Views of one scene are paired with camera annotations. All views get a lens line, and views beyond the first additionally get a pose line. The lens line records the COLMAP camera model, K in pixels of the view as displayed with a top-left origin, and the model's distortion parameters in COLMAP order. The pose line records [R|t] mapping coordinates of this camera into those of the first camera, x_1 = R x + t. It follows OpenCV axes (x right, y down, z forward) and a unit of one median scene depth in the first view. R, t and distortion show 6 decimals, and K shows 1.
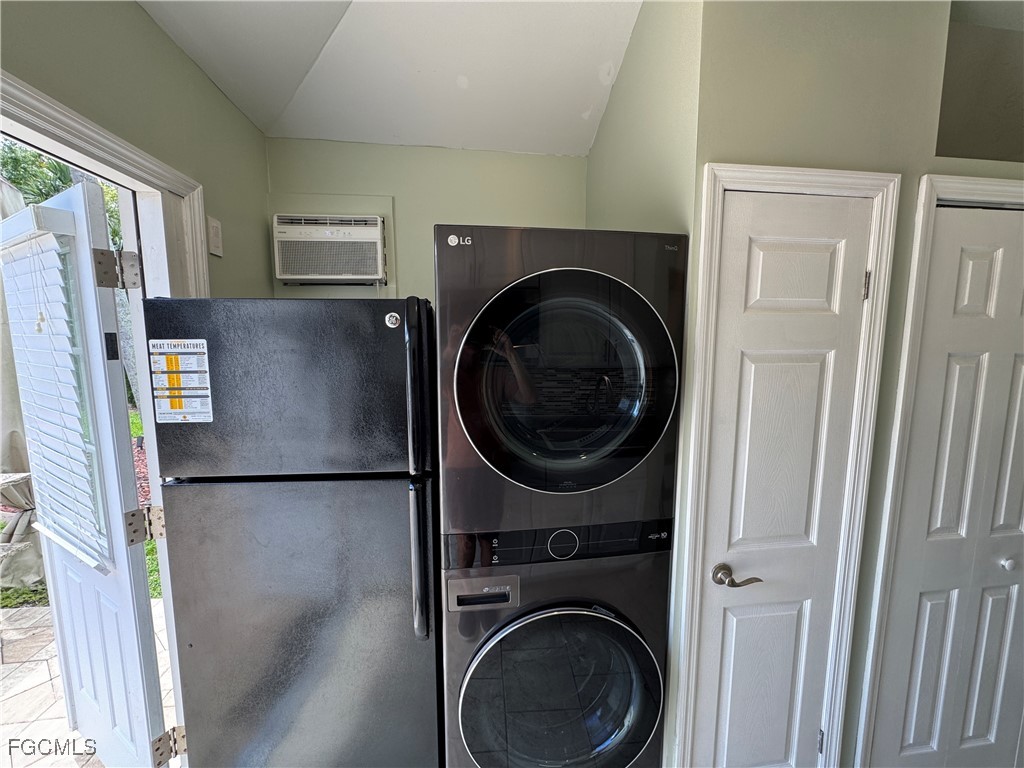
lens RADIAL K [[409.8, 0, 511.9], [0, 409.8, 384.3], [0, 0, 1]] dist [-0.001537, 0.000236]
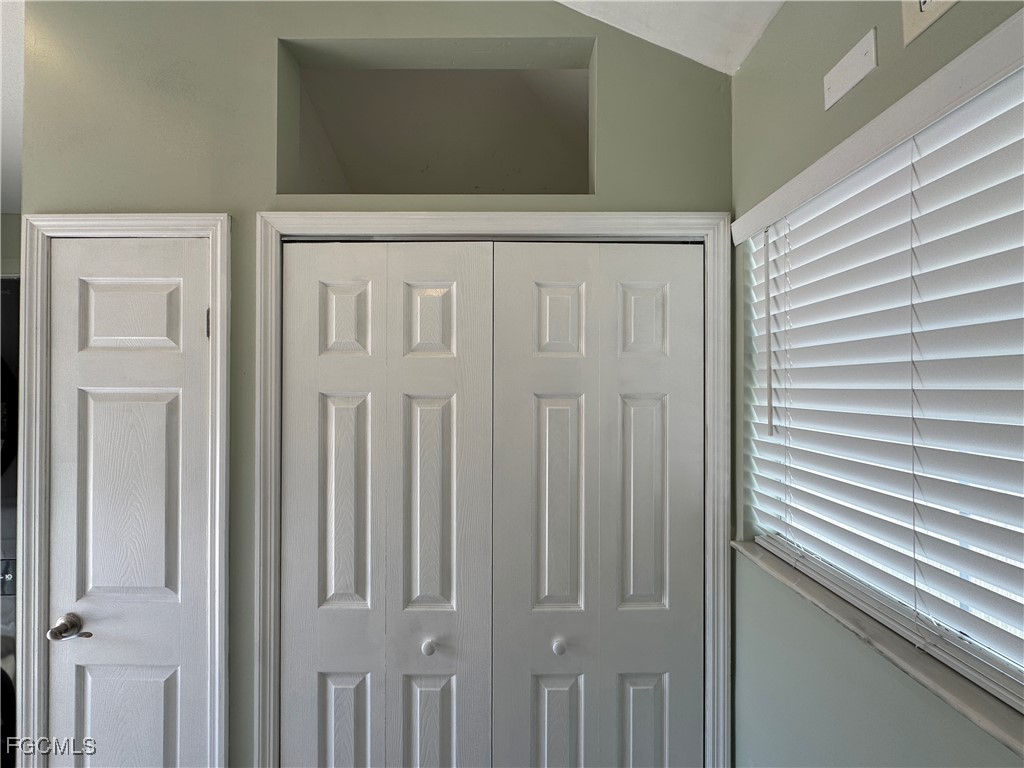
lens RADIAL K [[385.2, 0, 511.8], [0, 385.2, 380.1], [0, 0, 1]] dist [-0.007917, 0.000313]
pose [[0.990696, 0.001658, -0.136082, 1.720825], [-0.018156, 0.992597, -0.120089, -0.010701], [0.134875, 0.121442, 0.983392, 0.220053]]
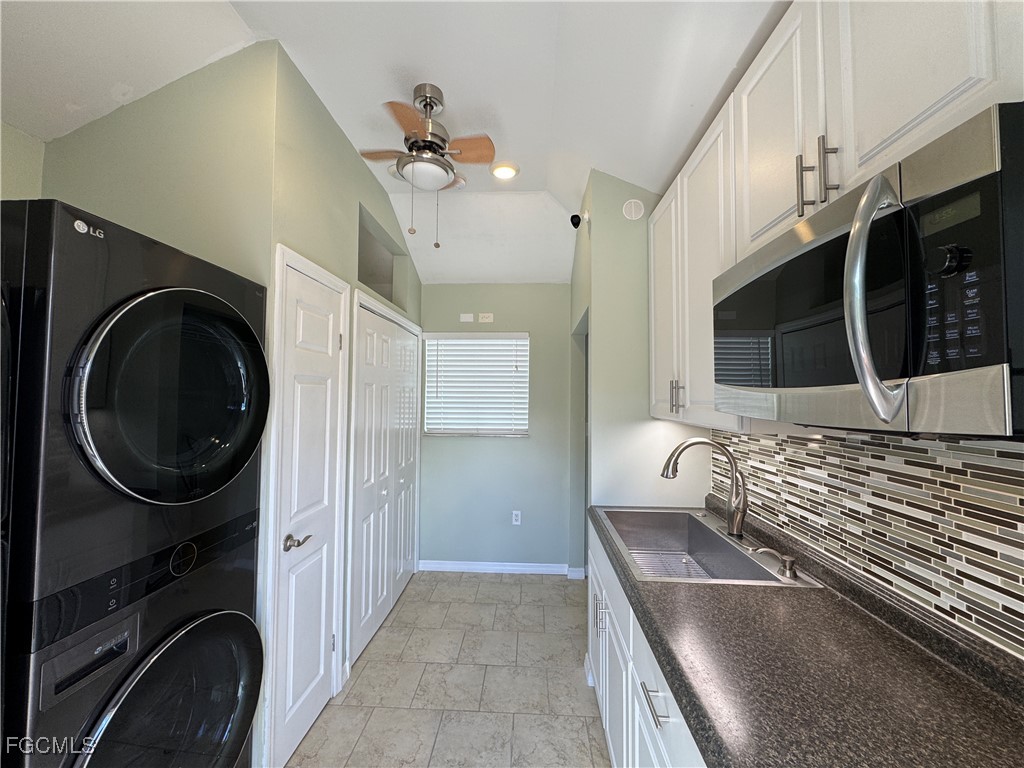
lens RADIAL K [[409.8, 0, 510.2], [0, 409.8, 382.3], [0, 0, 1]] dist [-0.001537, 0.000236]
pose [[0.189558, 0.035401, 0.981231, -0.692537], [0.104565, 0.992939, -0.056023, 0.100743], [-0.976286, 0.113222, 0.184518, -0.004828]]
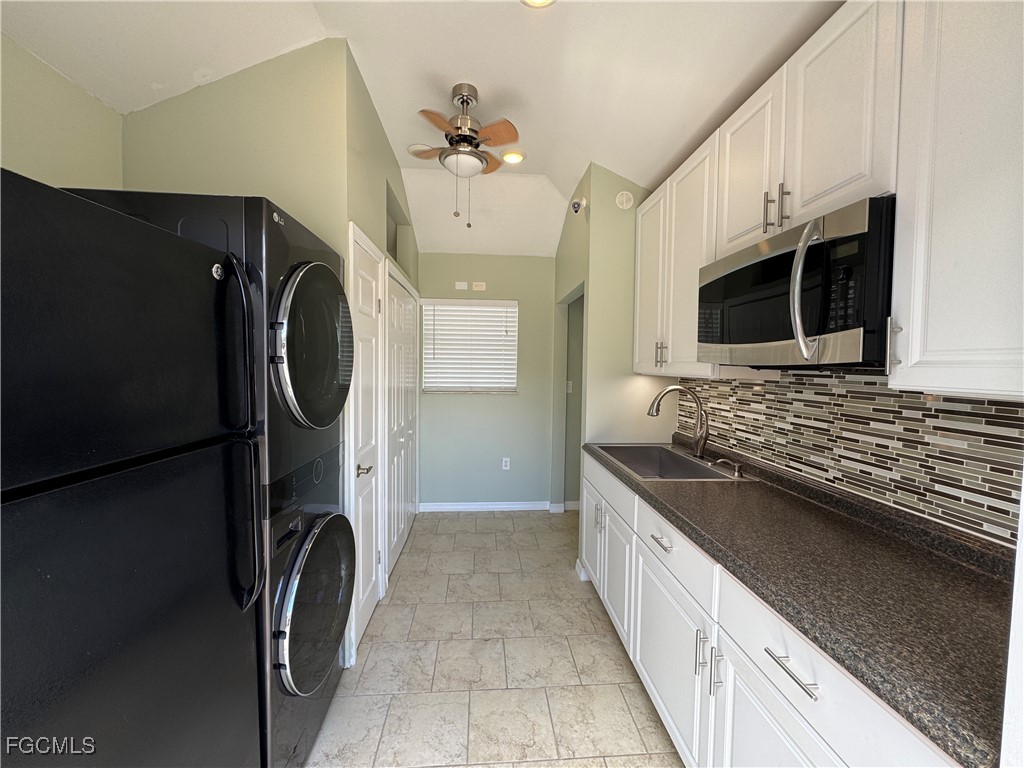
lens RADIAL K [[409.8, 0, 510.9], [0, 409.8, 382.7], [0, 0, 1]] dist [-0.001537, 0.000236]
pose [[0.065744, -0.044034, 0.996864, -1.094183], [0.101159, 0.994173, 0.037243, 0.119412], [-0.992696, 0.098394, 0.069815, 0.258340]]
